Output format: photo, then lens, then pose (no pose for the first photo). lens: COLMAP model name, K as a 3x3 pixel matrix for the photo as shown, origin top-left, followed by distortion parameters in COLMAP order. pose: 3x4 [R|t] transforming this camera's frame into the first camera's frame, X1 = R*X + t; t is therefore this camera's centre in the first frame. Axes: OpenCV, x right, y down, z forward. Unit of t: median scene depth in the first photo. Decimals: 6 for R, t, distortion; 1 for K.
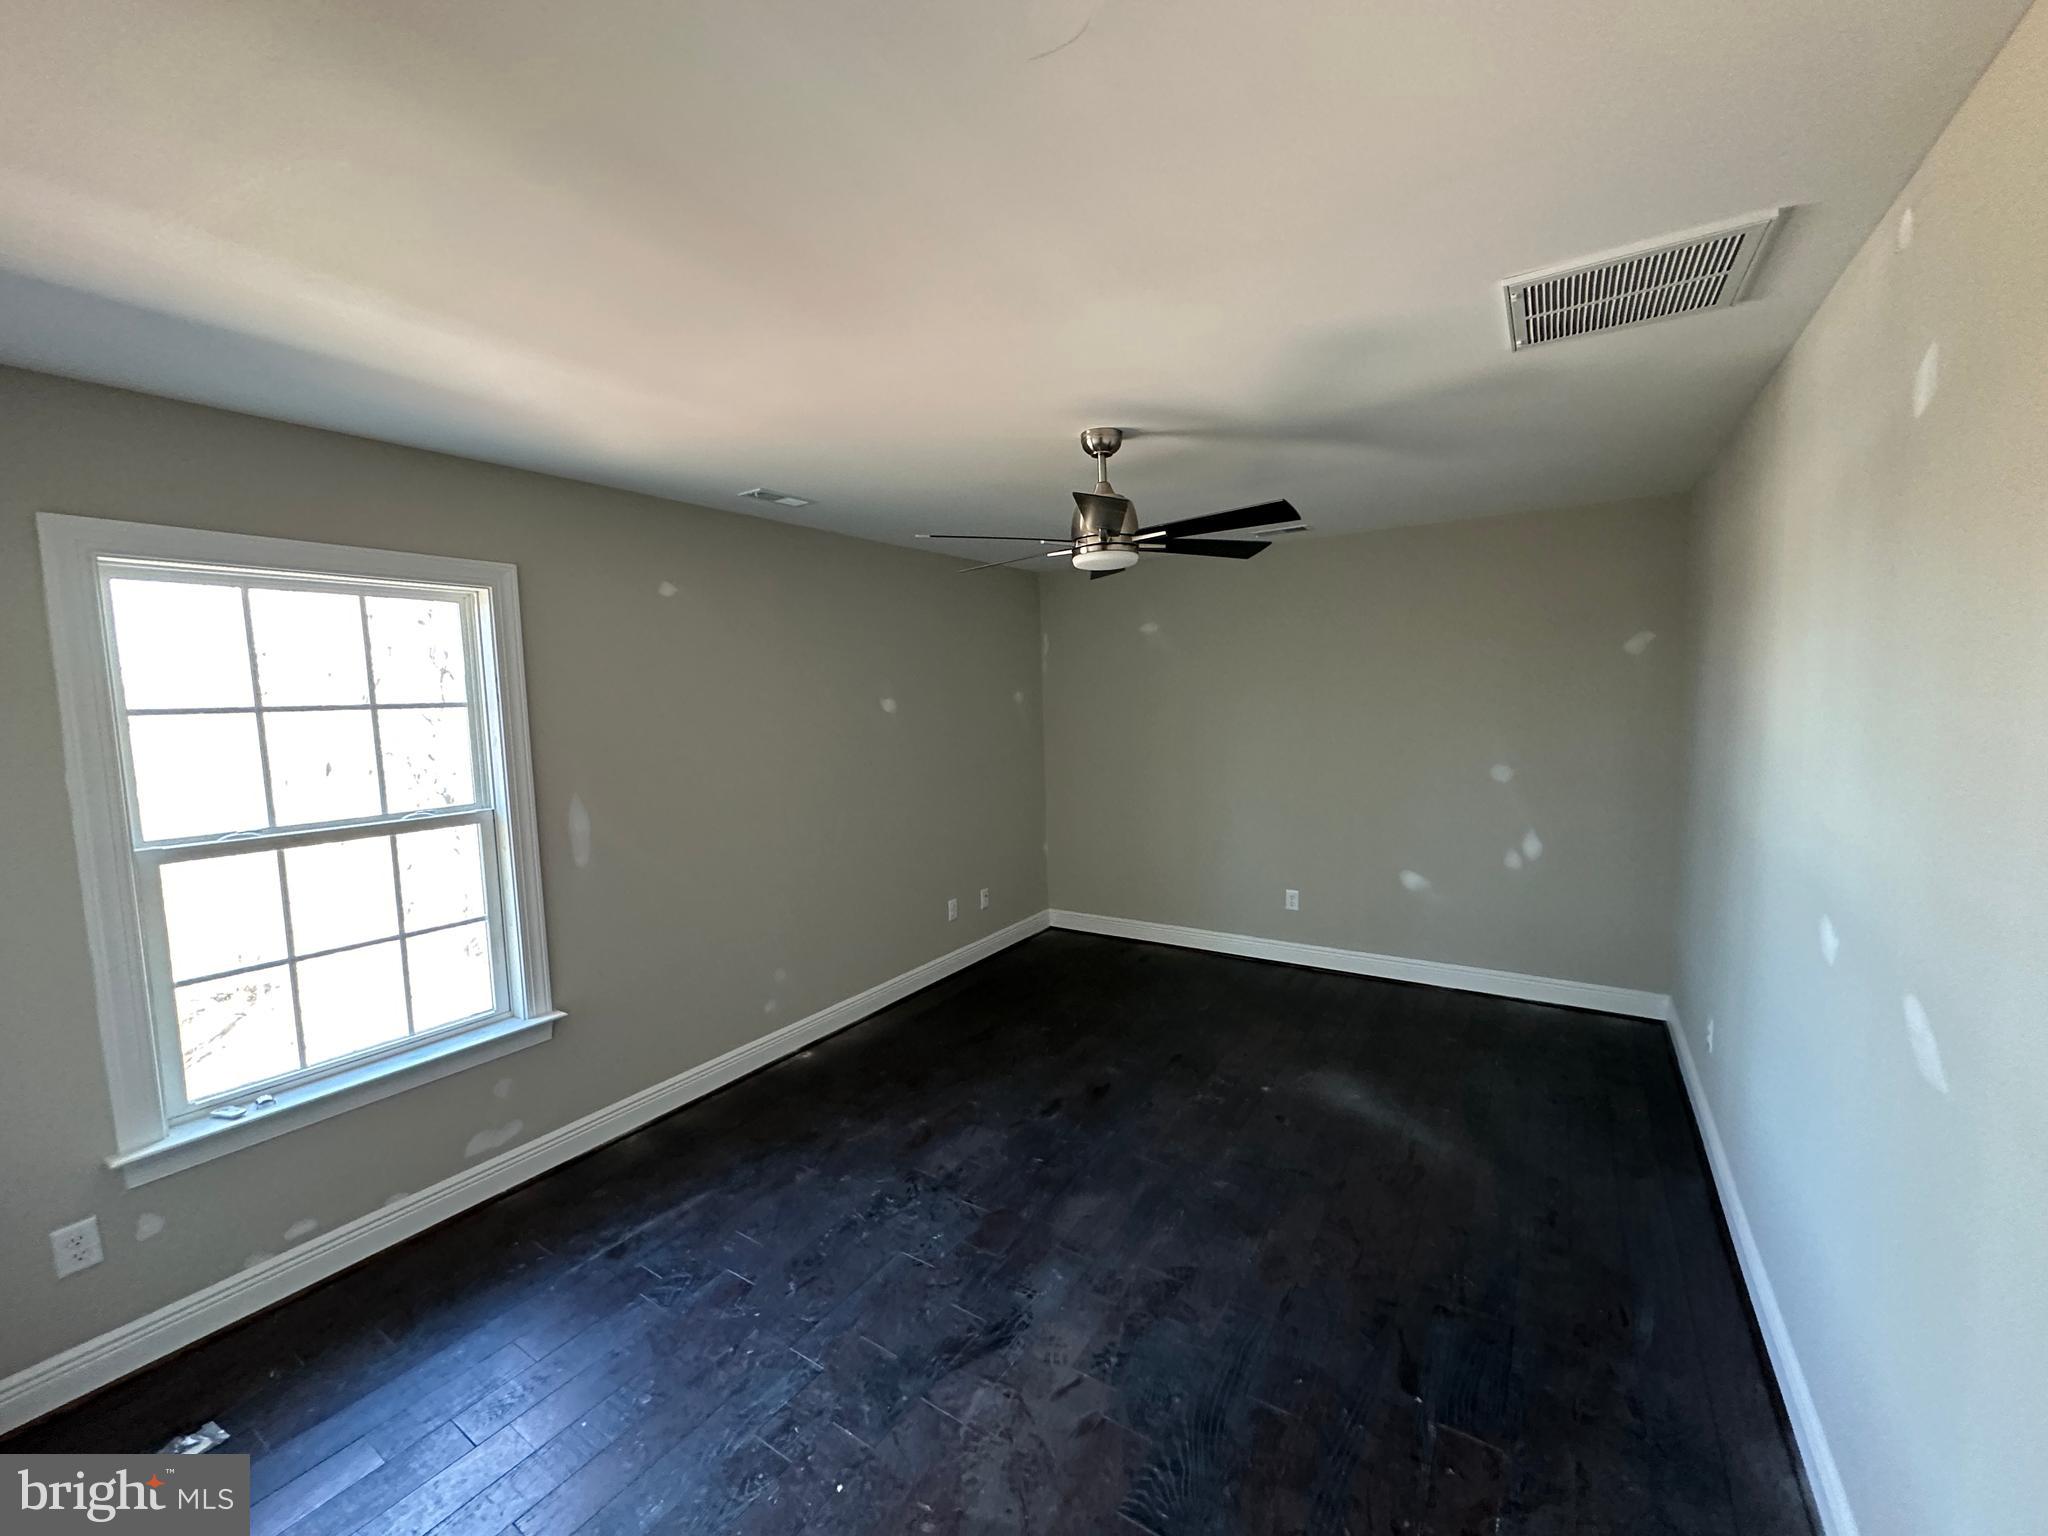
lens RADIAL K [[816.3, 0, 1033.7], [0, 816.3, 770.0], [0, 0, 1]] dist [-0.006593, 0.000084]
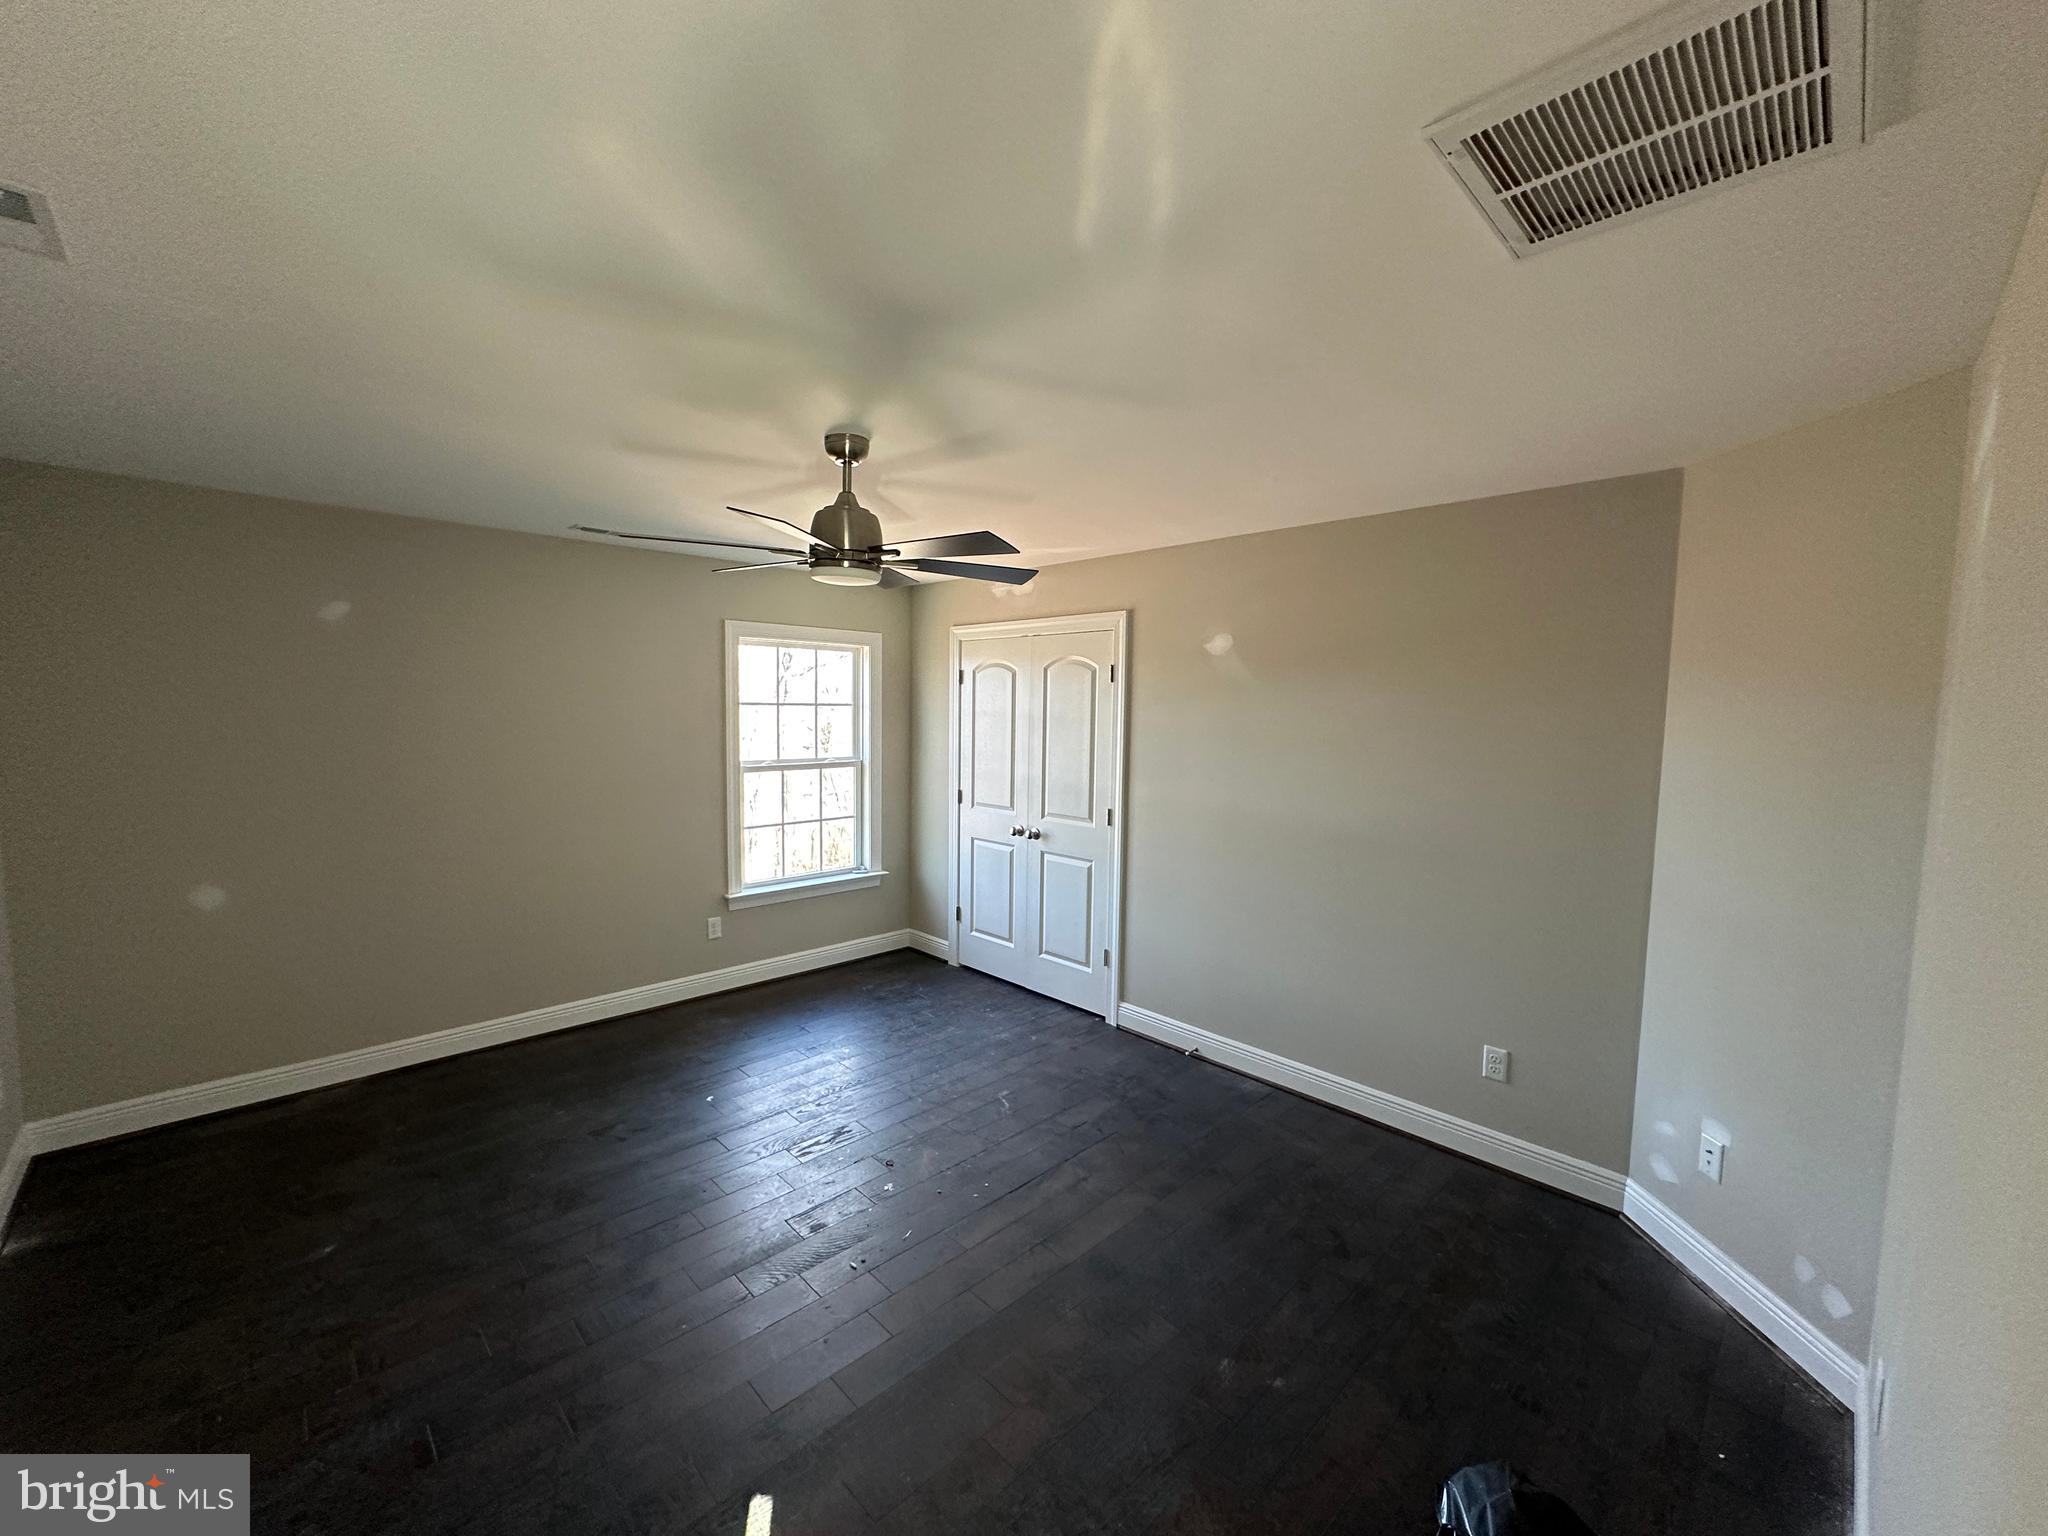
lens RADIAL K [[816.3, 0, 1022.7], [0, 816.3, 775.2], [0, 0, 1]] dist [-0.006593, 0.000084]
pose [[0.970681, 0.055643, -0.233841, 0.168855], [-0.058660, 0.998260, -0.005962, 0.080089], [0.233102, 0.019504, 0.972257, -0.855639]]
